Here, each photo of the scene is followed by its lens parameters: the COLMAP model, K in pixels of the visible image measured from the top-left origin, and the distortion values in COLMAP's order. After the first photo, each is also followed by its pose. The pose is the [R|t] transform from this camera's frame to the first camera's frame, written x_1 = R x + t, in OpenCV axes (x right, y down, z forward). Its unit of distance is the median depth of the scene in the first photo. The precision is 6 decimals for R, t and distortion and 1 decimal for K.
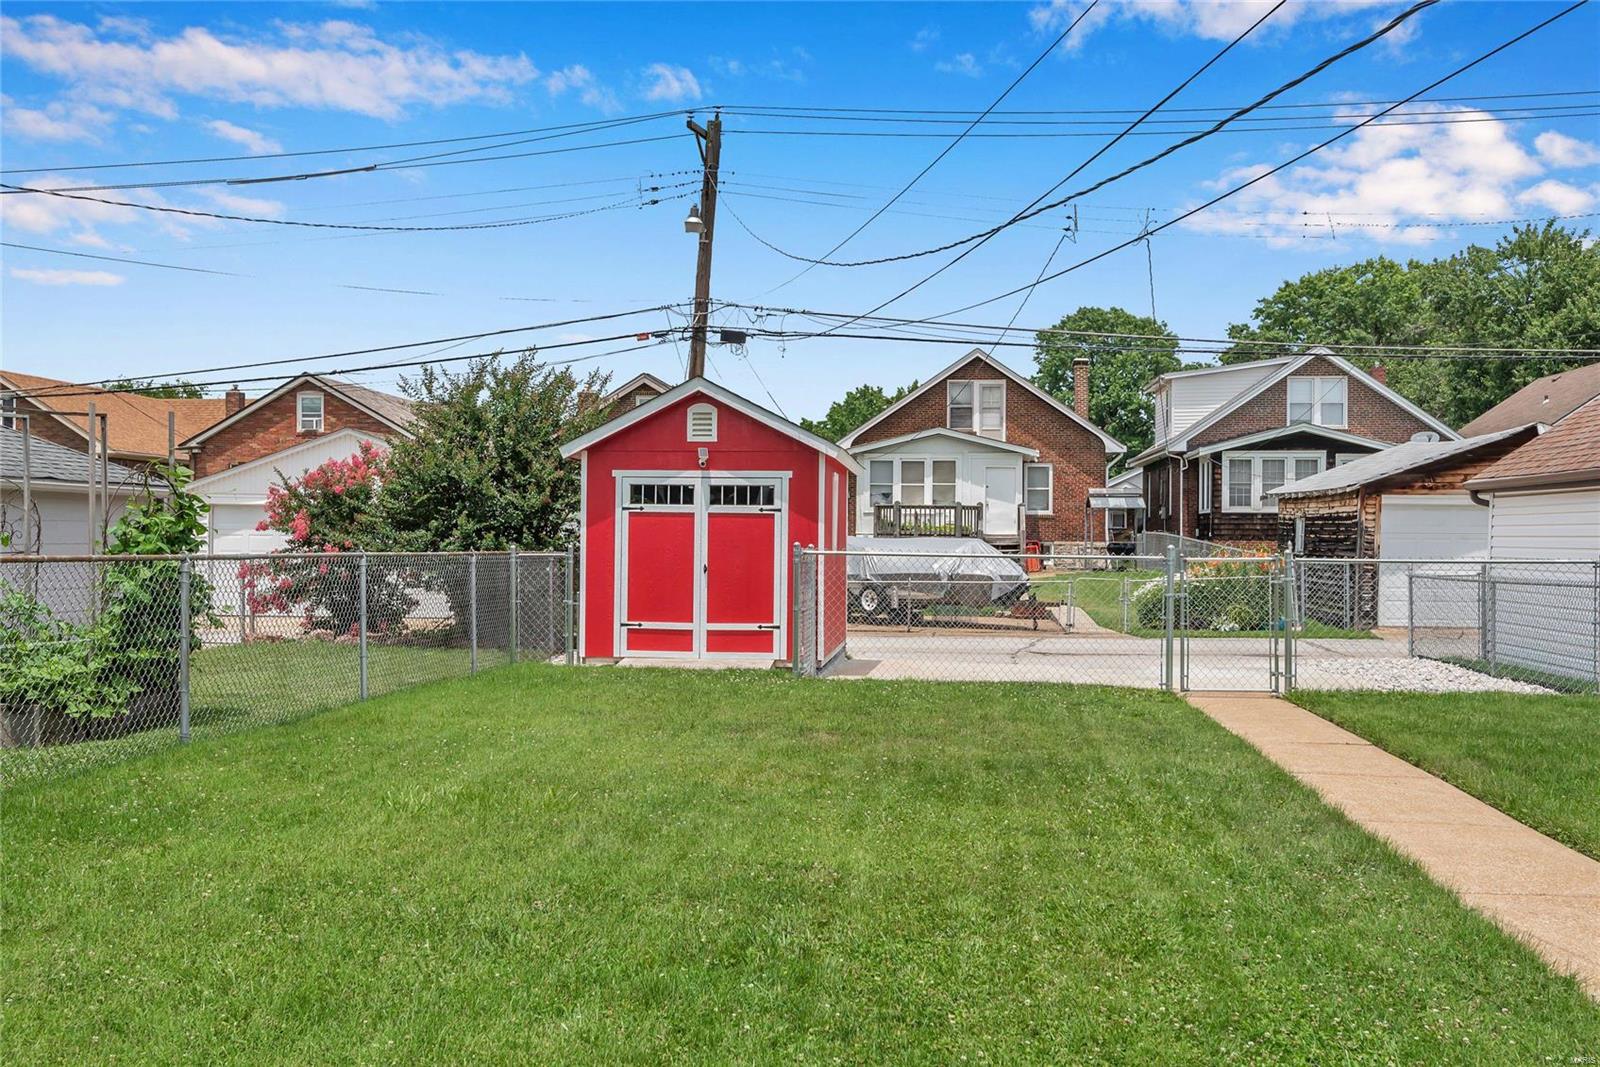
lens RADIAL K [[1585.7, 0, 799.8], [0, 1585.7, 494.2], [0, 0, 1]] dist [0.016330, 0.000000]
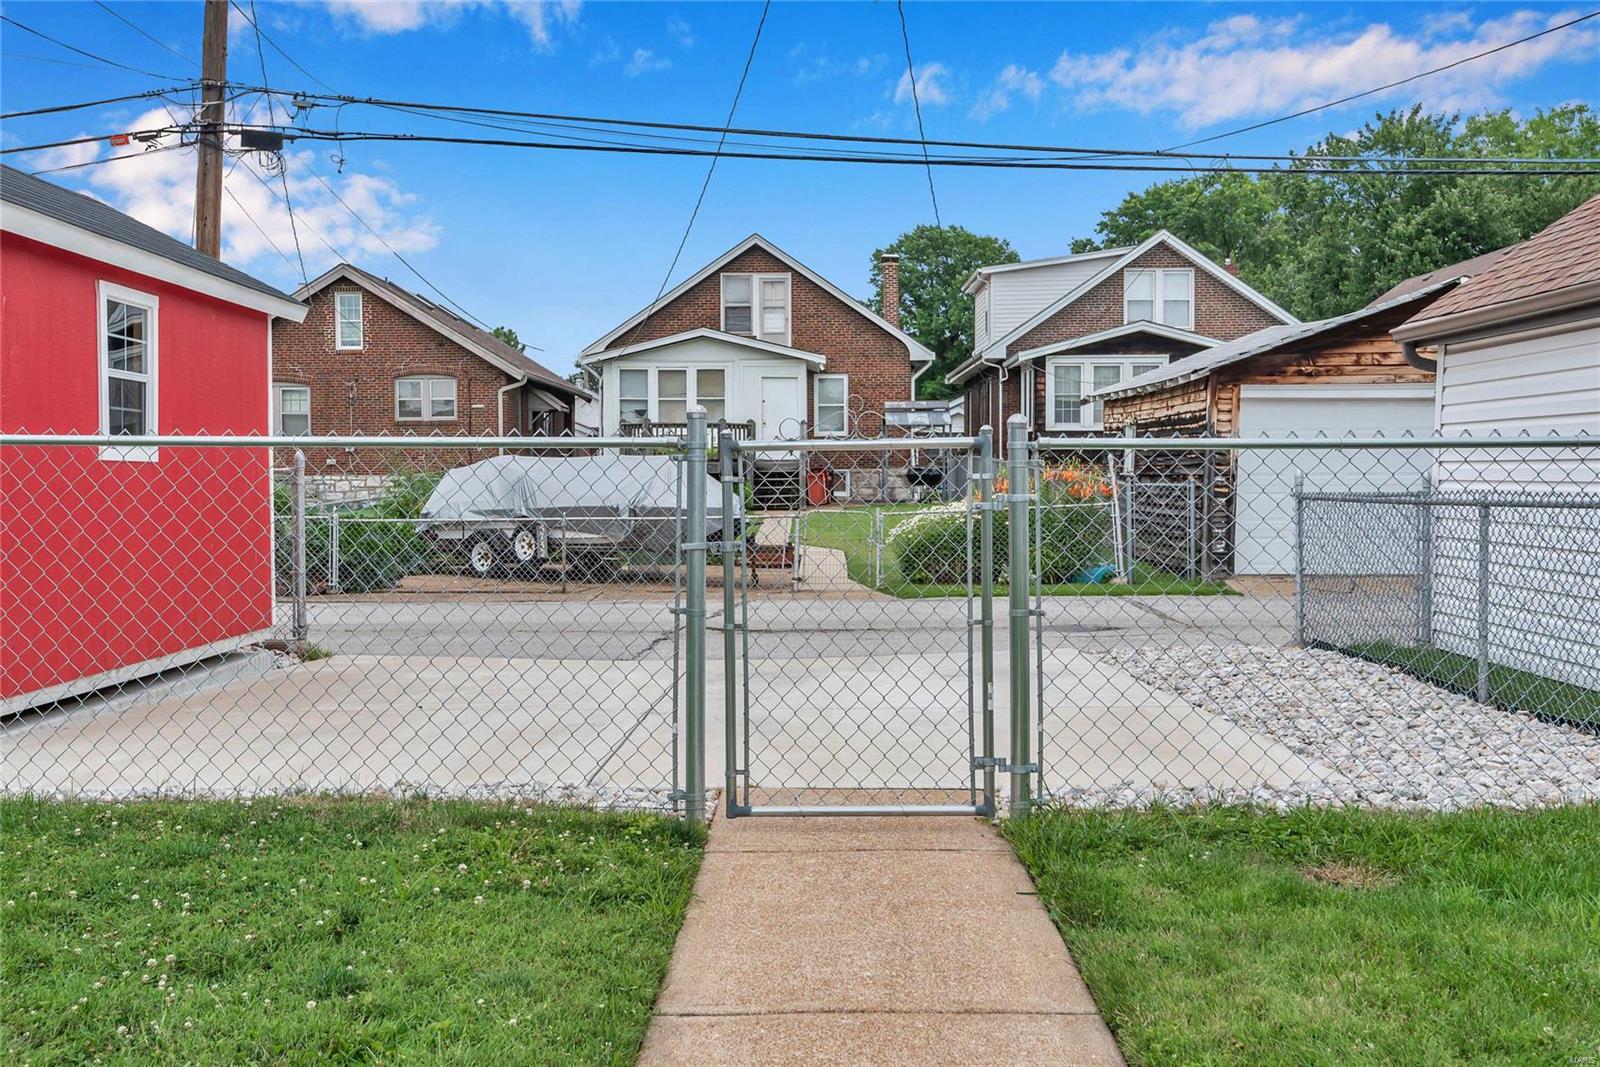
lens RADIAL K [[1585.7, 0, 797.9], [0, 1585.7, 476.1], [0, 0, 1]] dist [0.016330, 0.000000]
pose [[0.996247, -0.008500, 0.086132, 0.064075], [0.006114, 0.999591, 0.027924, 0.010931], [-0.086334, -0.027293, 0.995892, 0.183299]]
